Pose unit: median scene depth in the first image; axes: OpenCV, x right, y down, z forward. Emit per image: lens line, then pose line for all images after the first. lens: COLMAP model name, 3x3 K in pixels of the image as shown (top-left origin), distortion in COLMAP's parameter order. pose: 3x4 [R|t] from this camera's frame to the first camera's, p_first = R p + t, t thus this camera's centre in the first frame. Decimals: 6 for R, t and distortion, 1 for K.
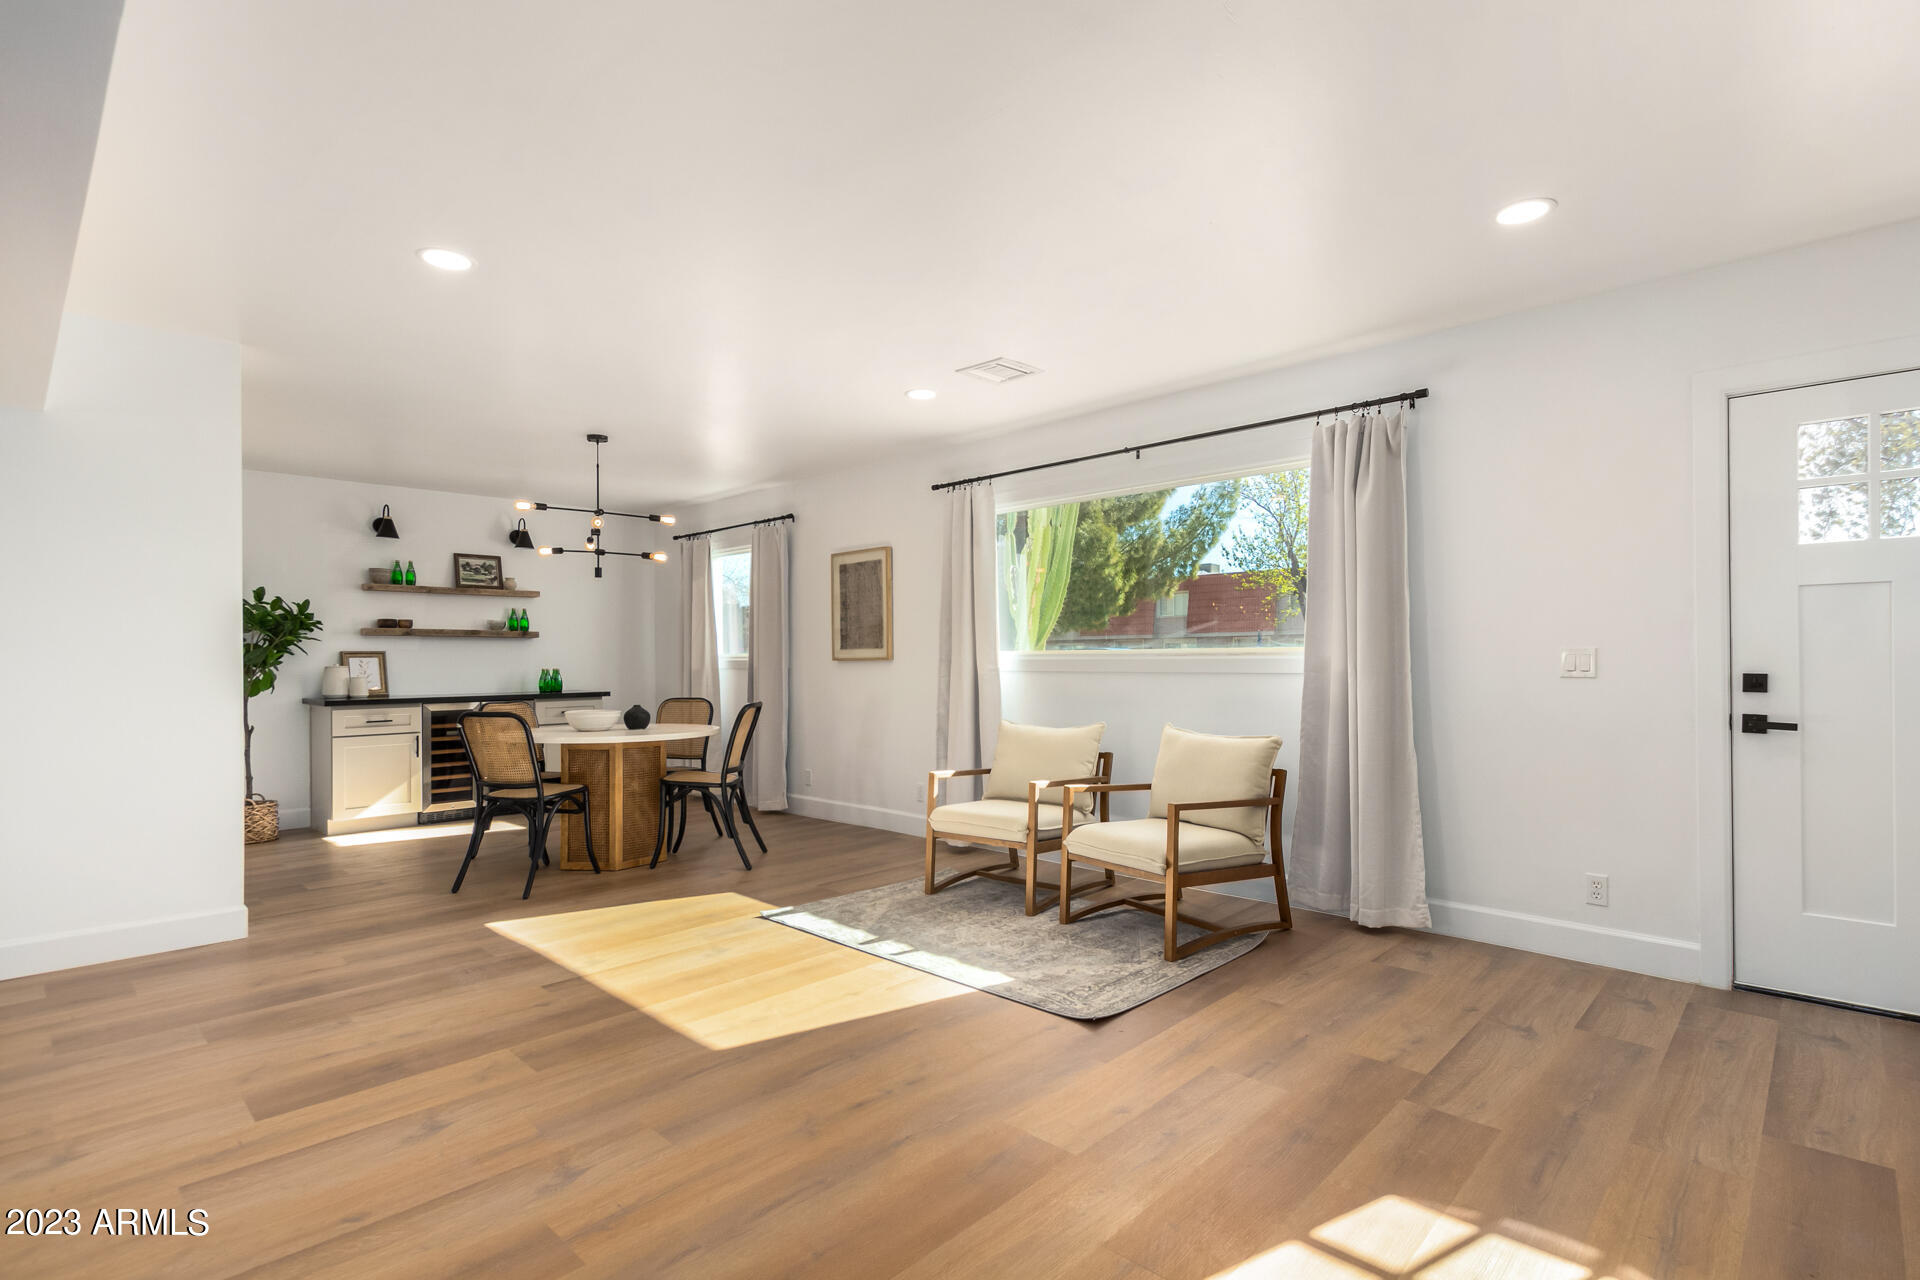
lens RADIAL K [[916.9, 0, 991.1], [0, 916.9, 665.0], [0, 0, 1]] dist [0.002582, 0.000018]
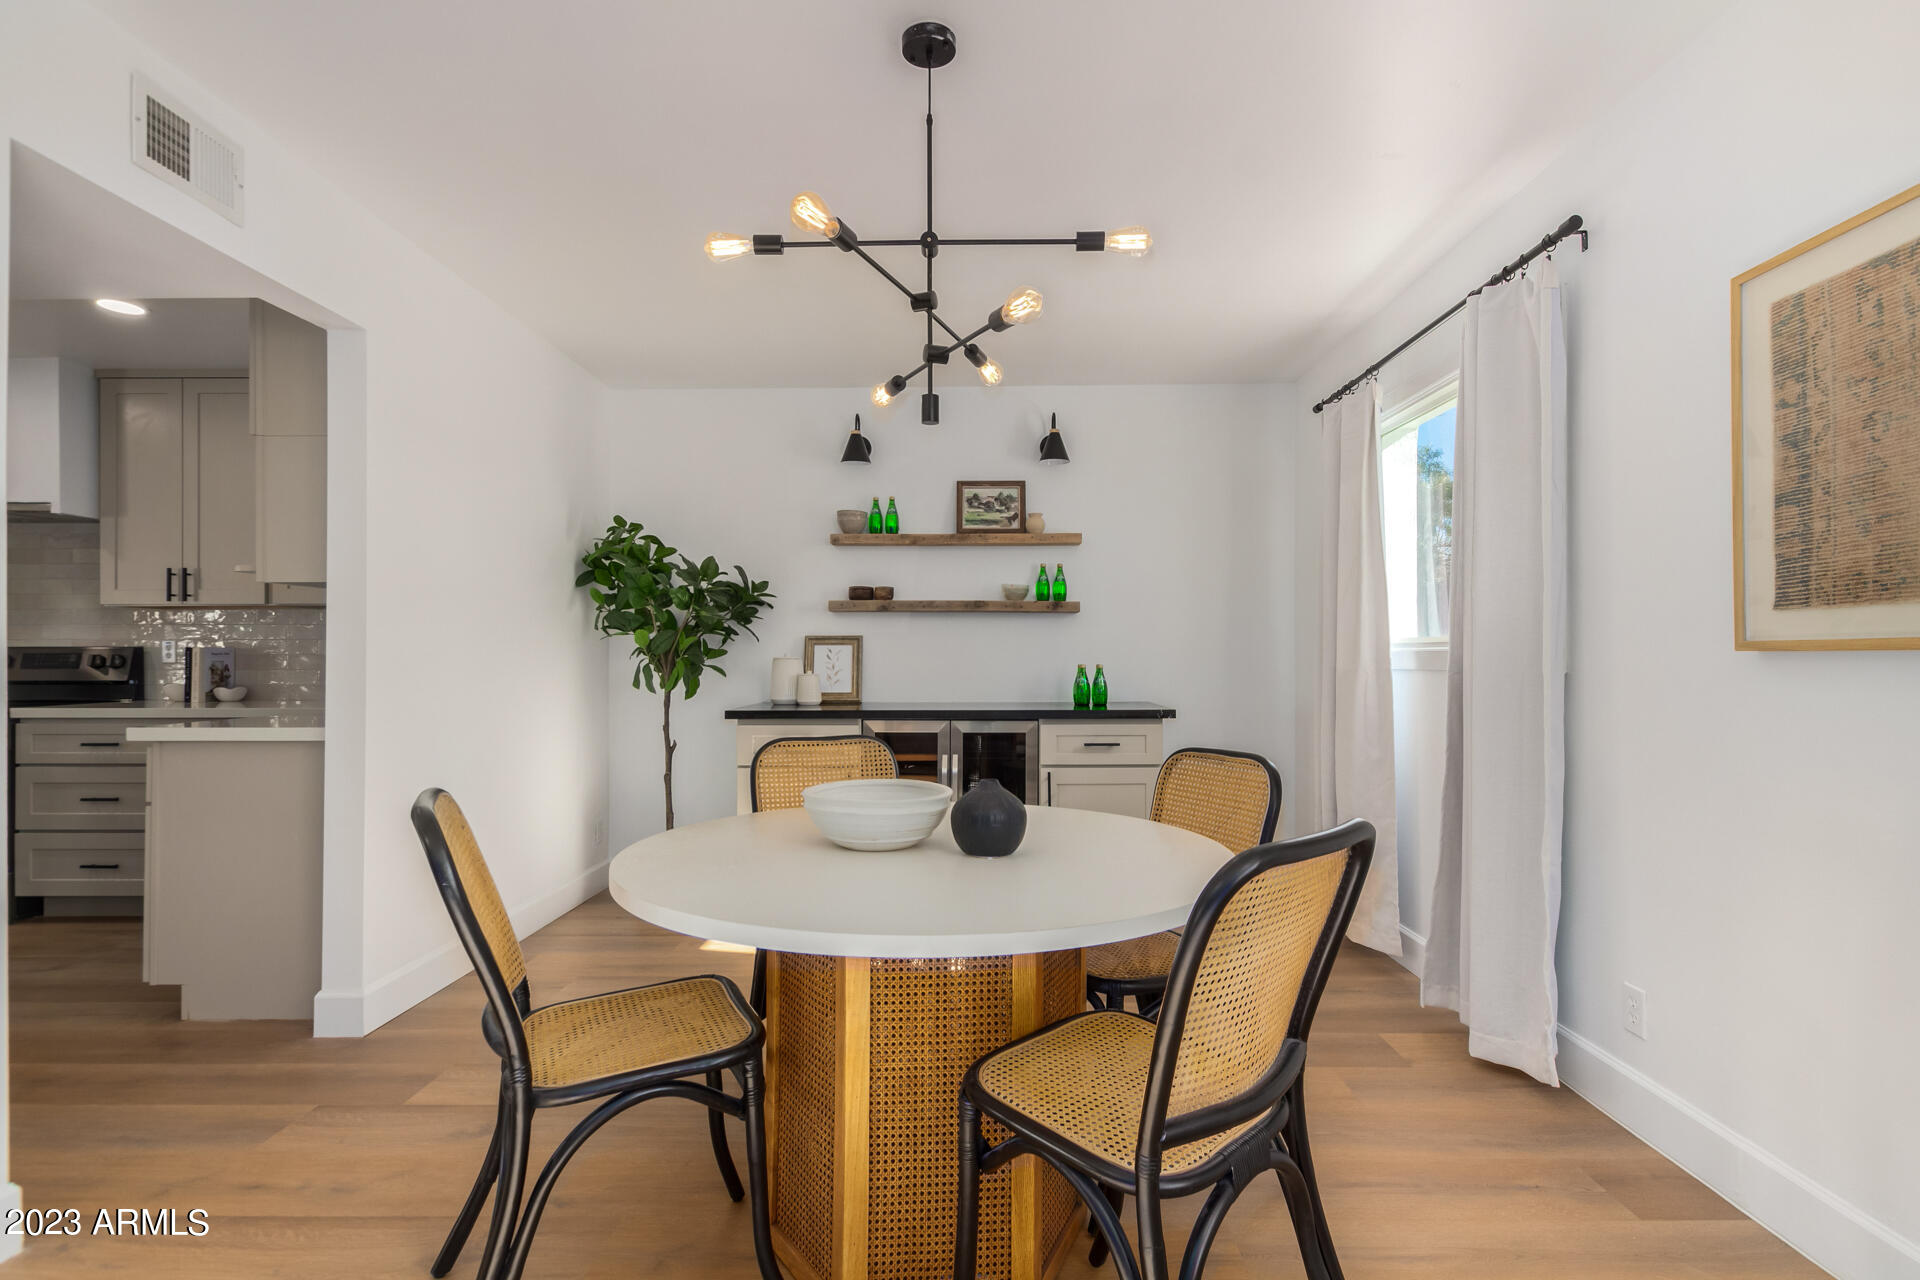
lens RADIAL K [[911.4, 0, 961.9], [0, 911.4, 647.3], [0, 0, 1]] dist [0.007660, 0.000842]
pose [[0.661378, -0.000939, -0.750053, -0.110807], [-0.009738, 0.999904, -0.009838, -0.000704], [0.749990, 0.013810, 0.661305, 0.592124]]
